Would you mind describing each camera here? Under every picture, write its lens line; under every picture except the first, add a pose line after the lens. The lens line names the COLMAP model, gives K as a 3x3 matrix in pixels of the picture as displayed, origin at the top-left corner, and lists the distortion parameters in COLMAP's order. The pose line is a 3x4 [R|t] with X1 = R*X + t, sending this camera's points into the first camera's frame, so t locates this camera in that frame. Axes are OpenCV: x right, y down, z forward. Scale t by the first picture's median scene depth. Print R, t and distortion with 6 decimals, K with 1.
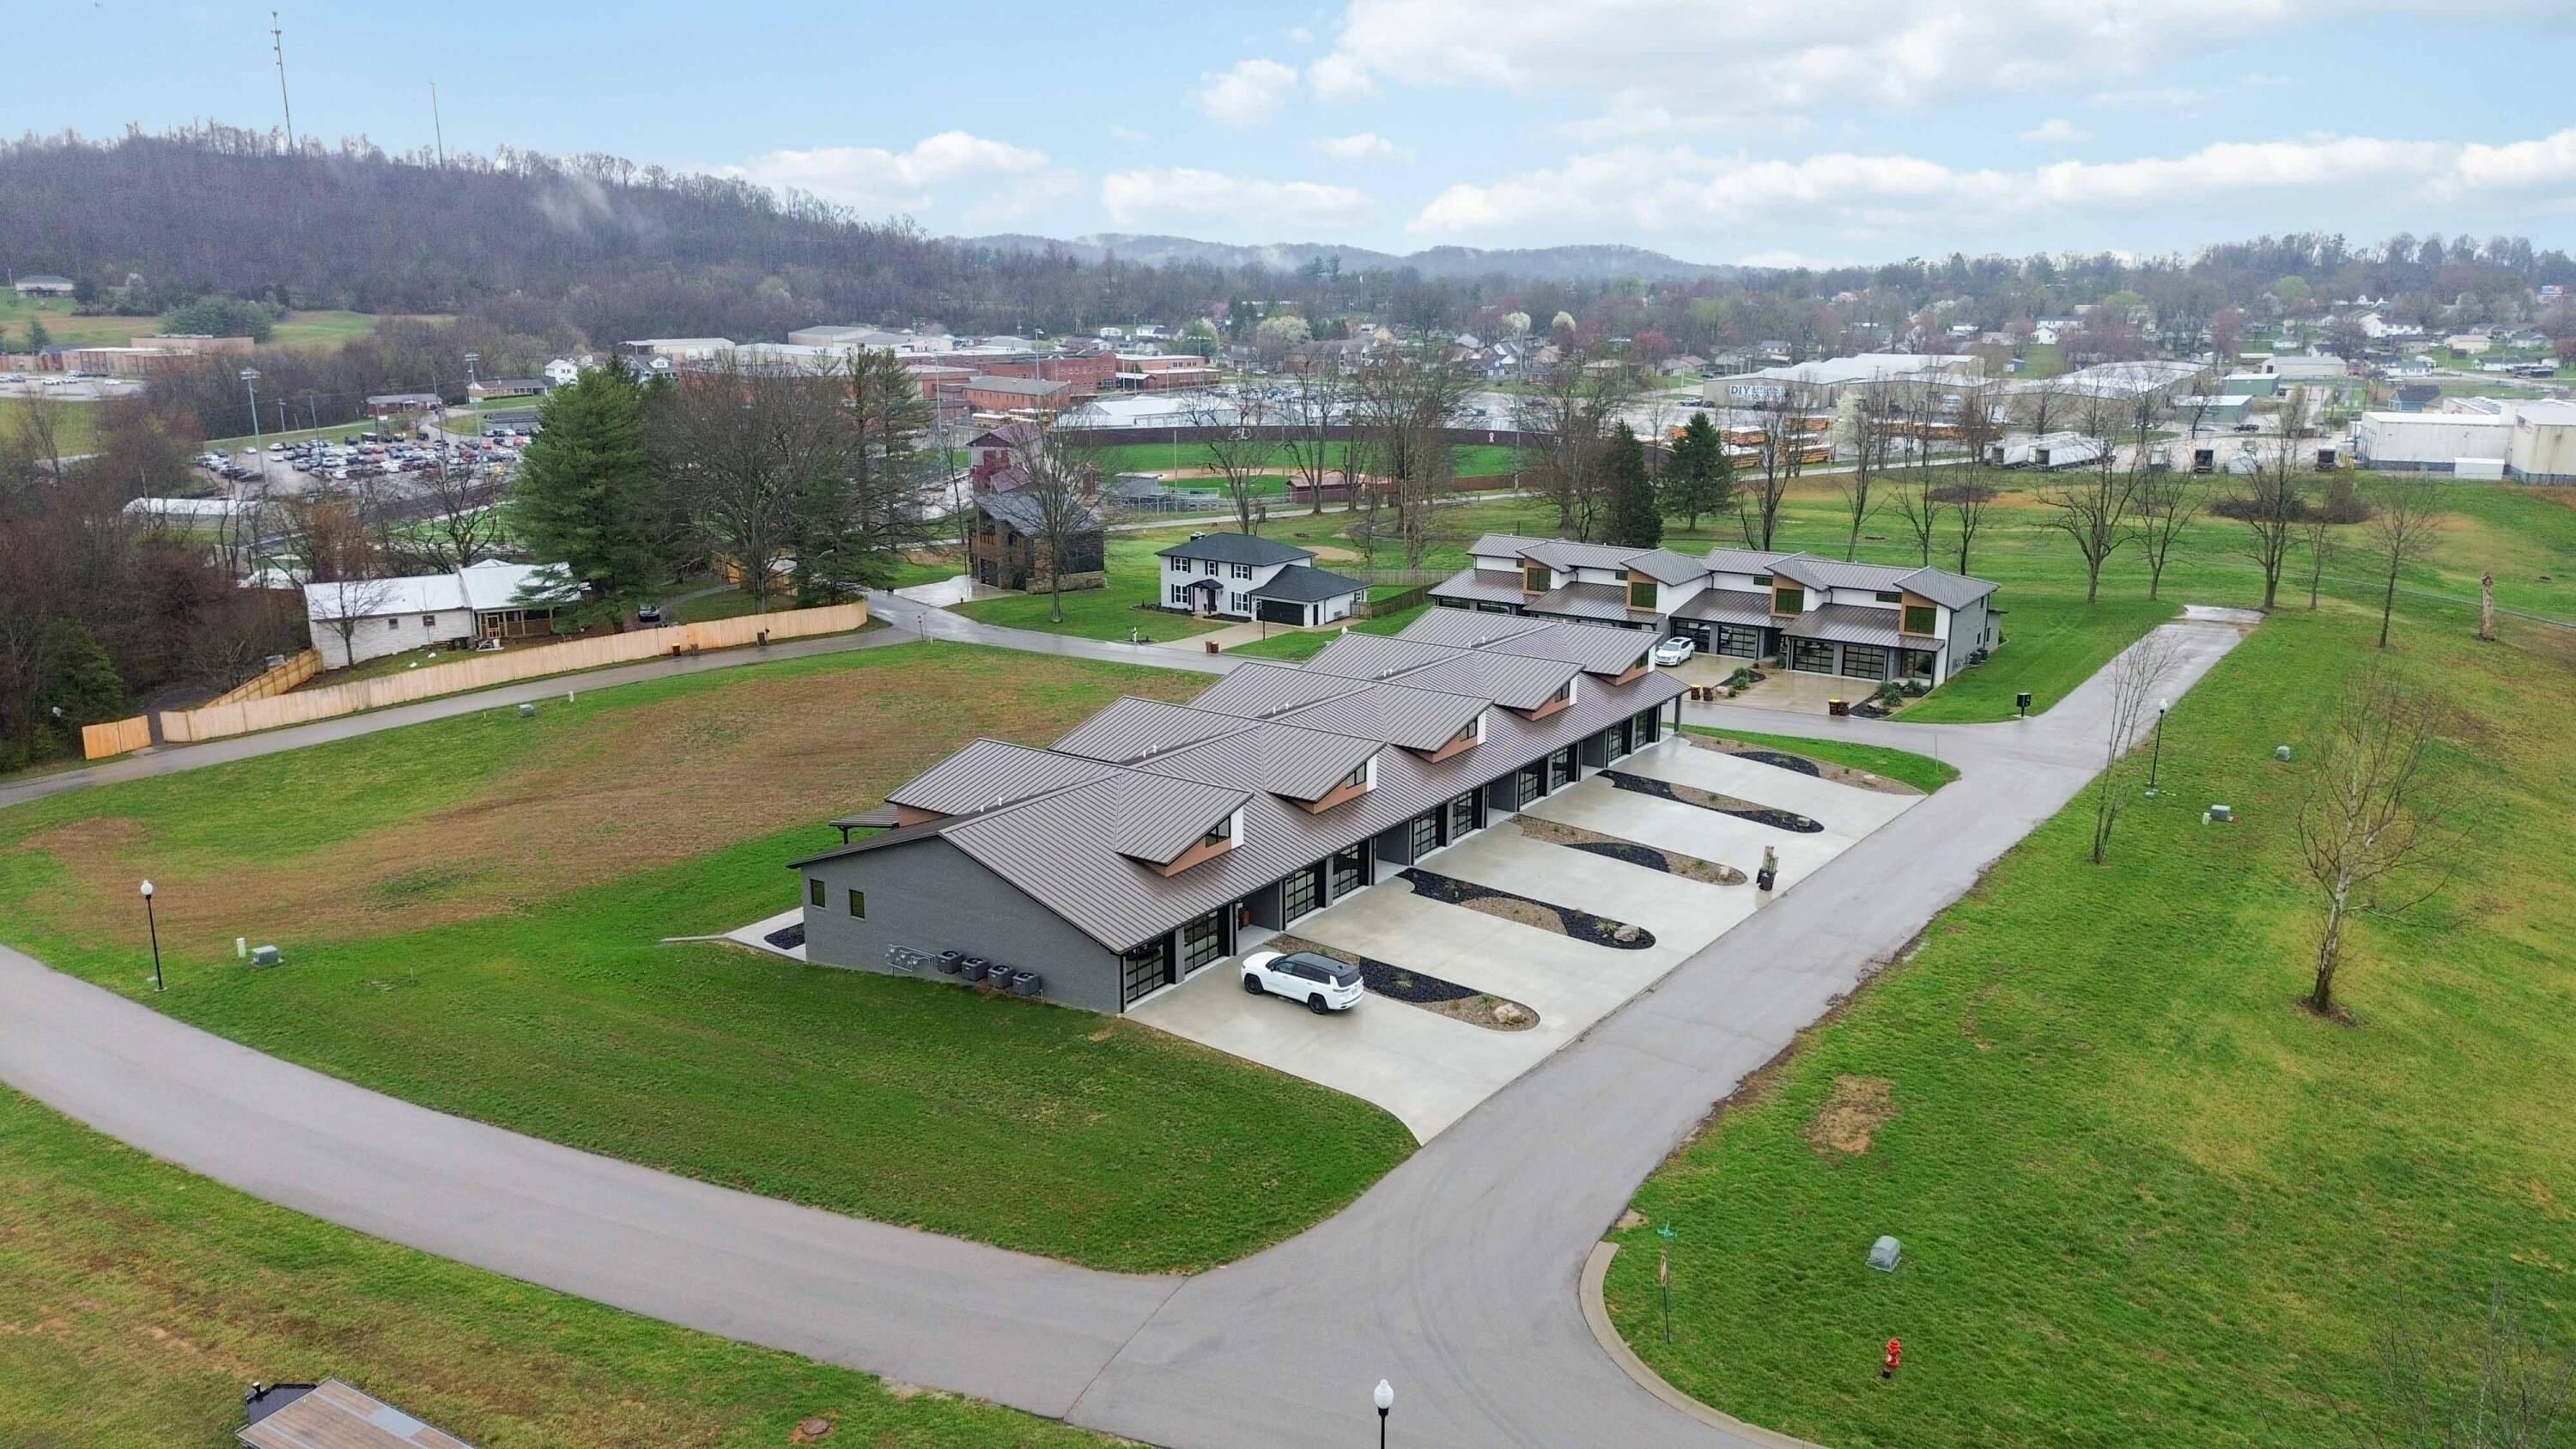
lens RADIAL K [[1813.9, 0, 1287.5], [0, 1813.9, 720.7], [0, 0, 1]] dist [0.058546, -0.053222]
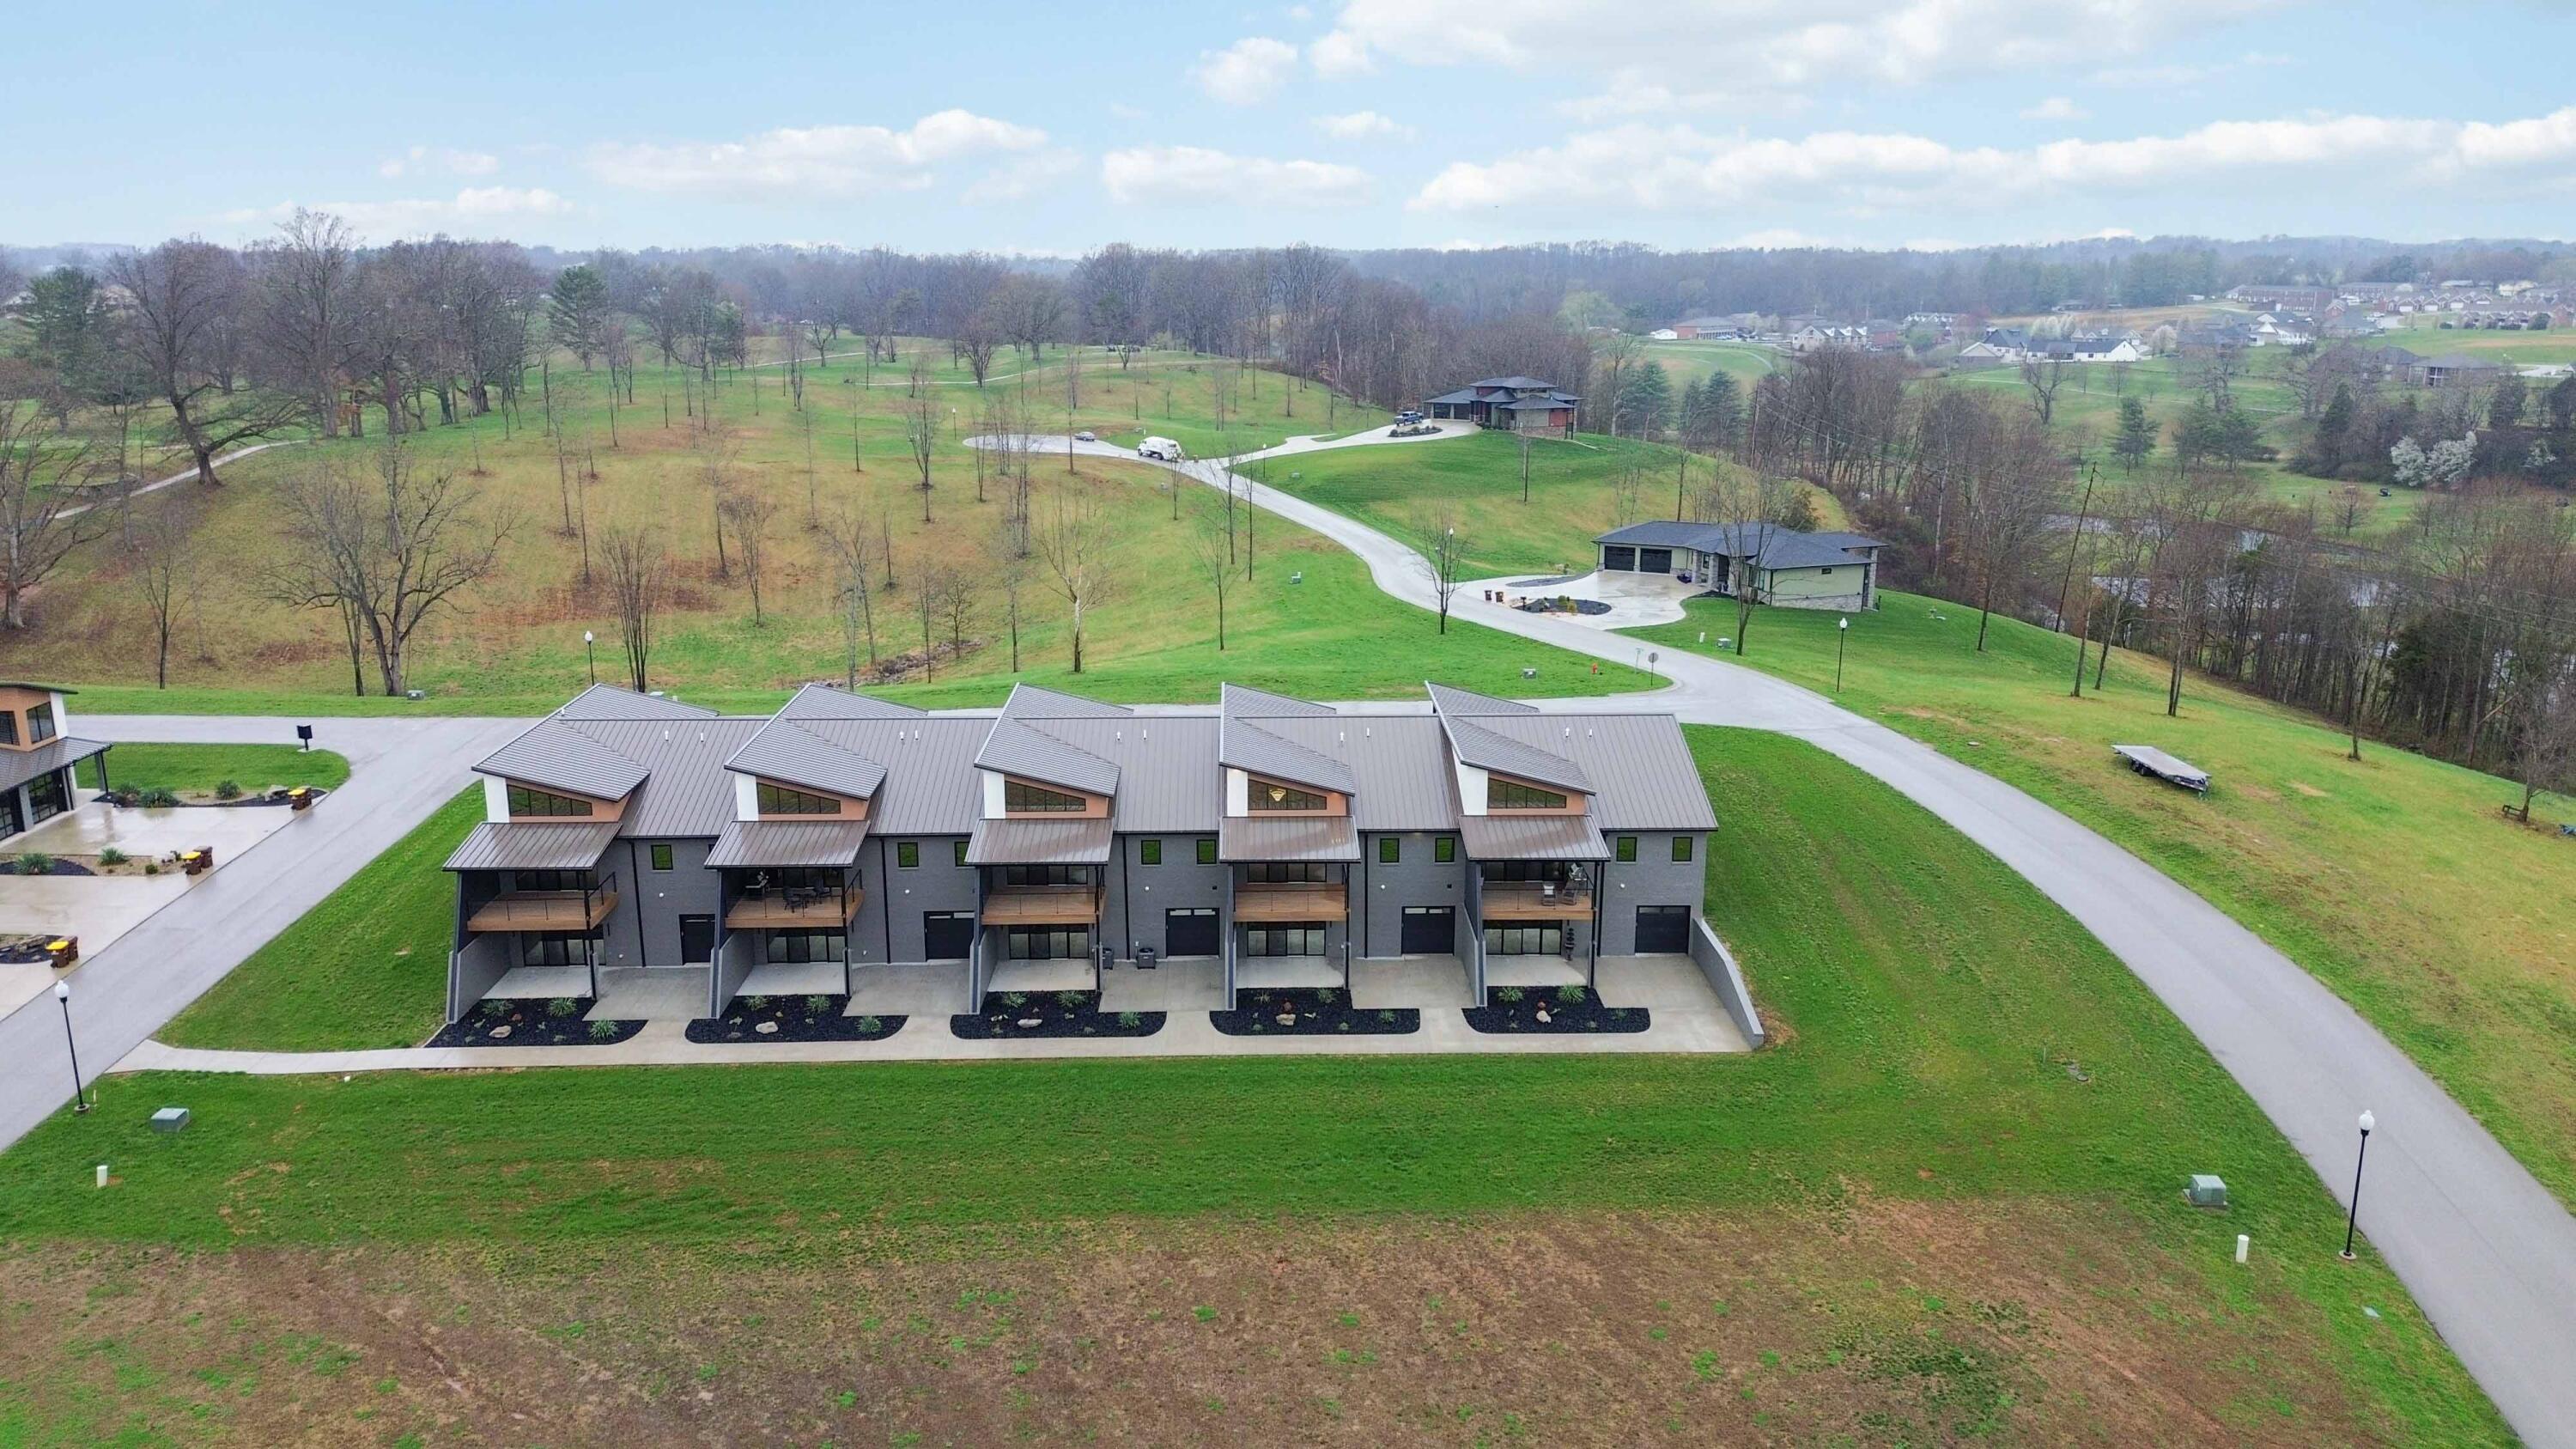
lens RADIAL K [[1813.9, 0, 1291.1], [0, 1813.9, 739.5], [0, 0, 1]] dist [0.058546, -0.053222]
pose [[-0.591836, -0.204092, 0.779793, -0.532823], [0.193311, 0.903245, 0.383118, -0.236442], [-0.782535, 0.377486, -0.495119, 0.964225]]
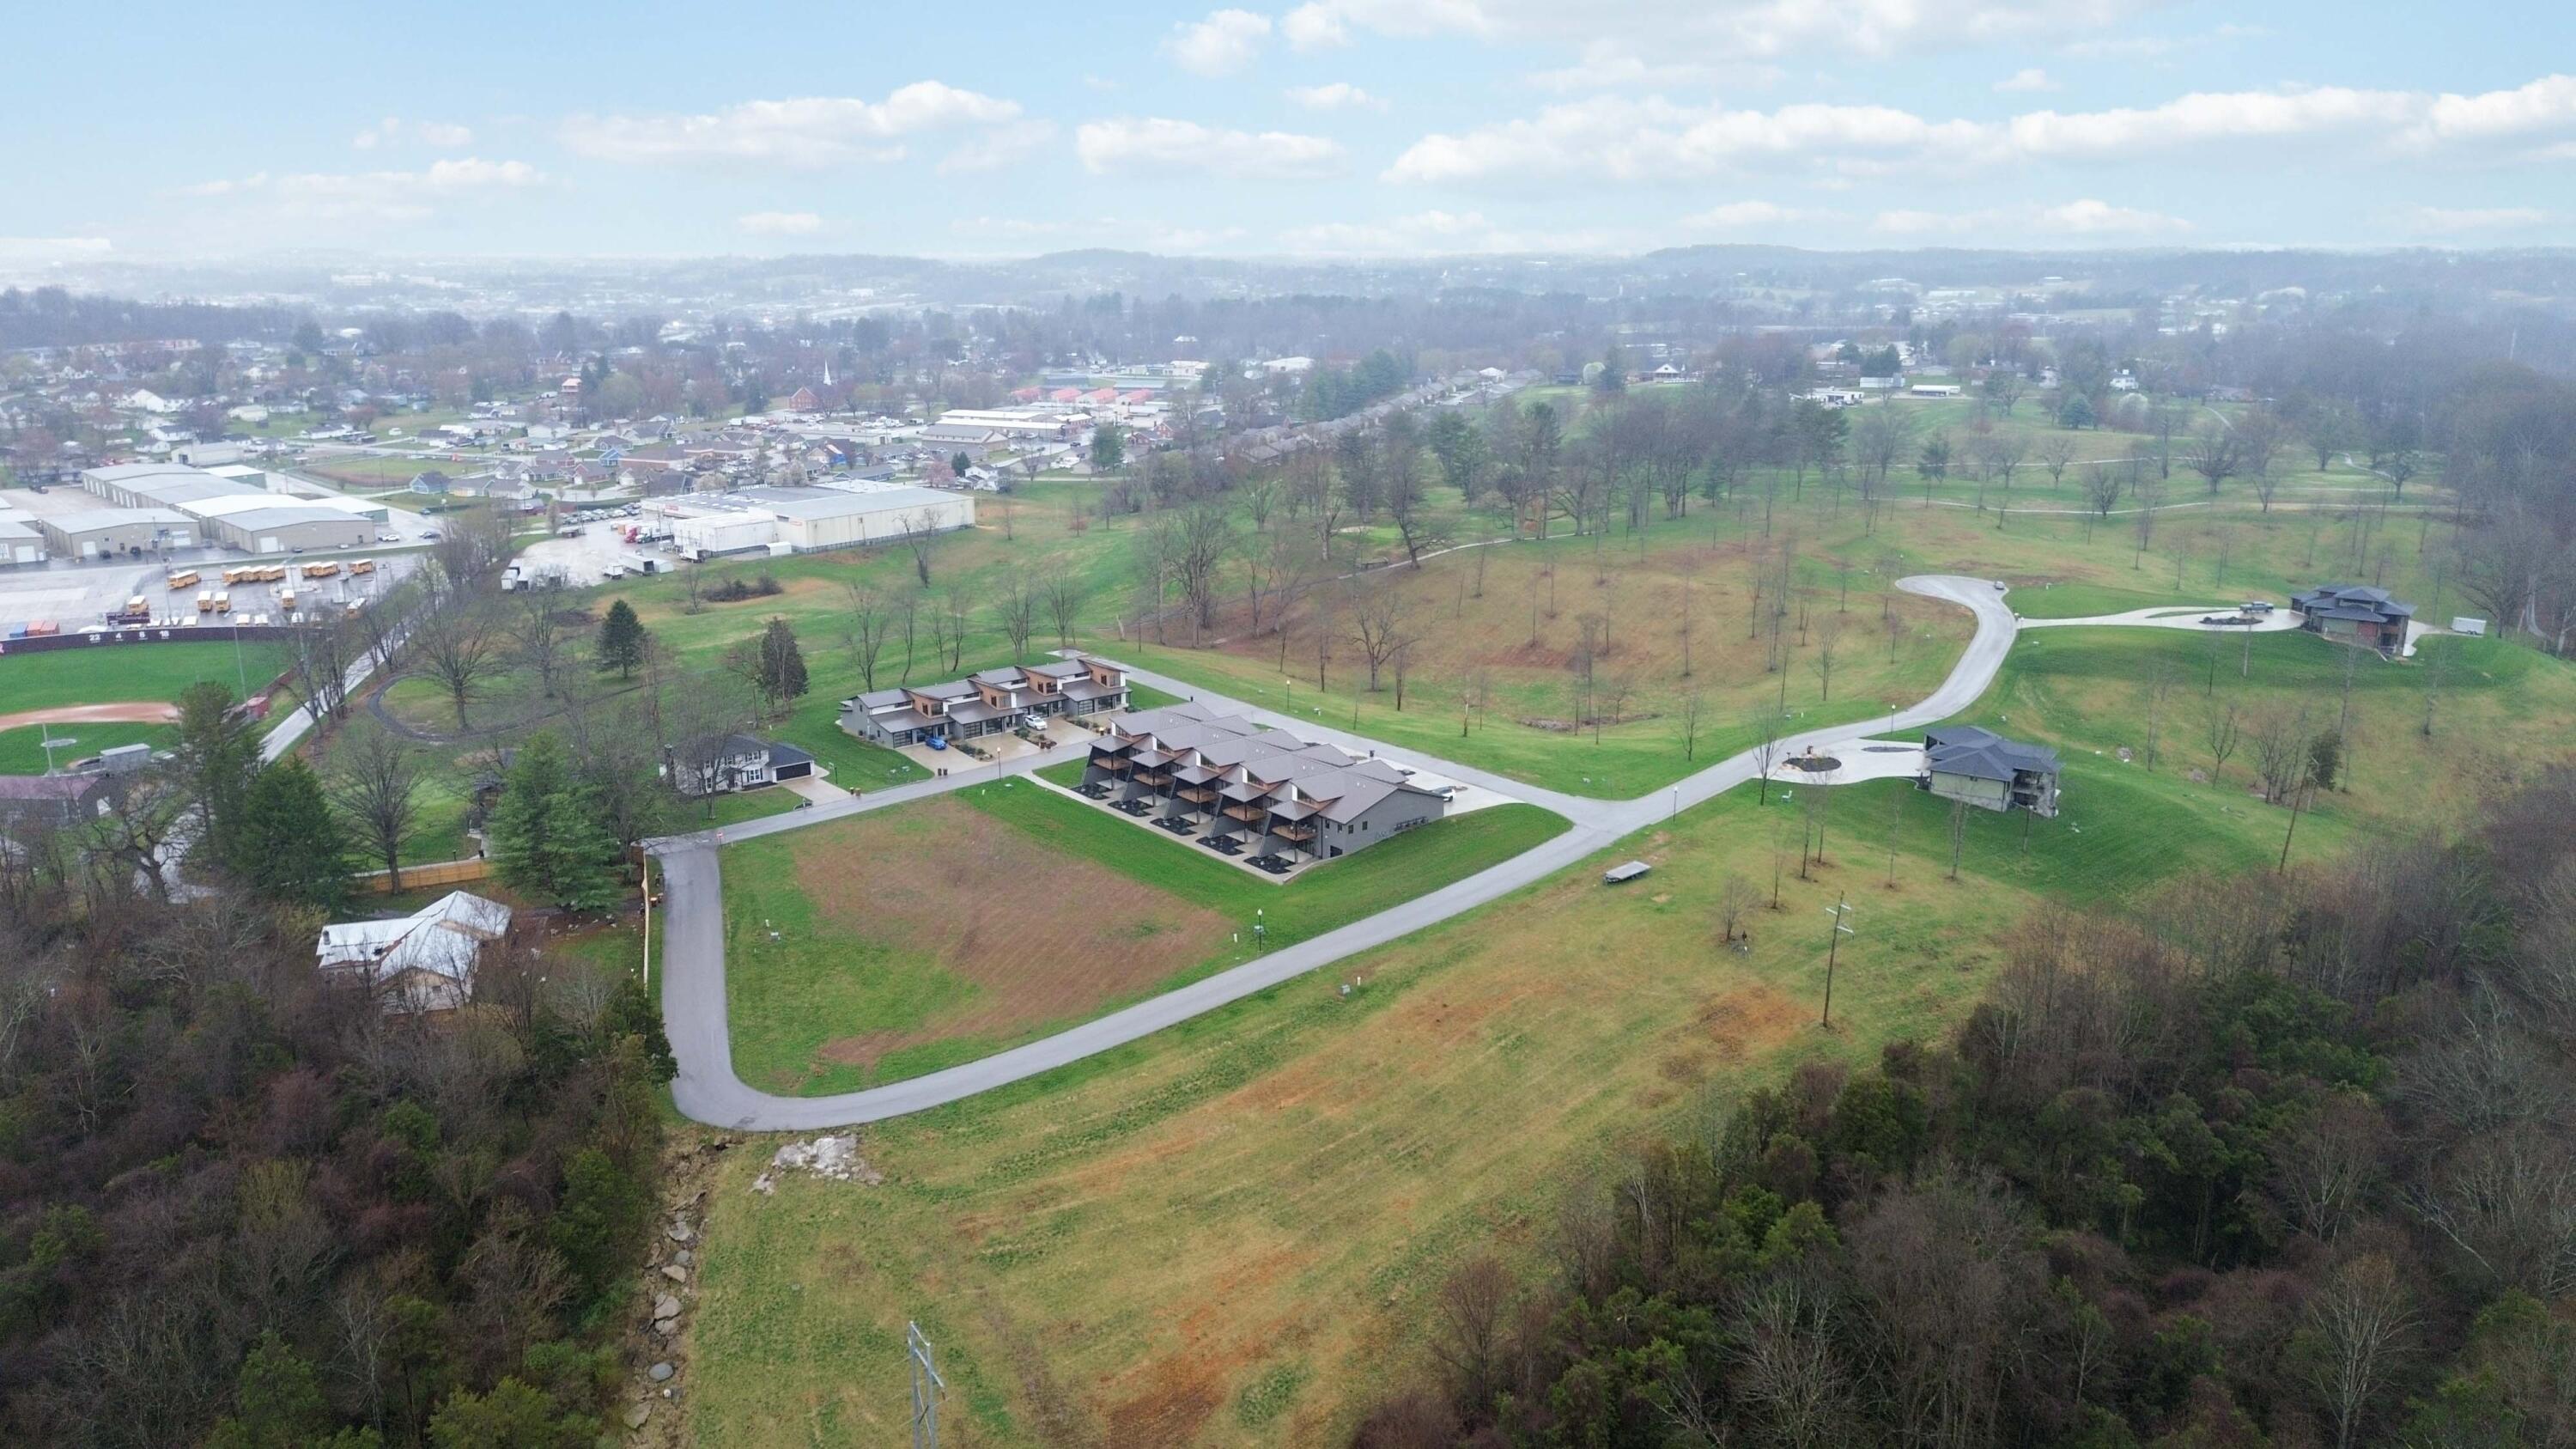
lens RADIAL K [[1813.9, 0, 1293.7], [0, 1813.9, 714.9], [0, 0, 1]] dist [0.058546, -0.053222]
pose [[0.283568, -0.240785, 0.928231, -1.725255], [0.237785, 0.955389, 0.175188, -0.362337], [-0.929004, 0.171042, 0.328172, 0.039304]]
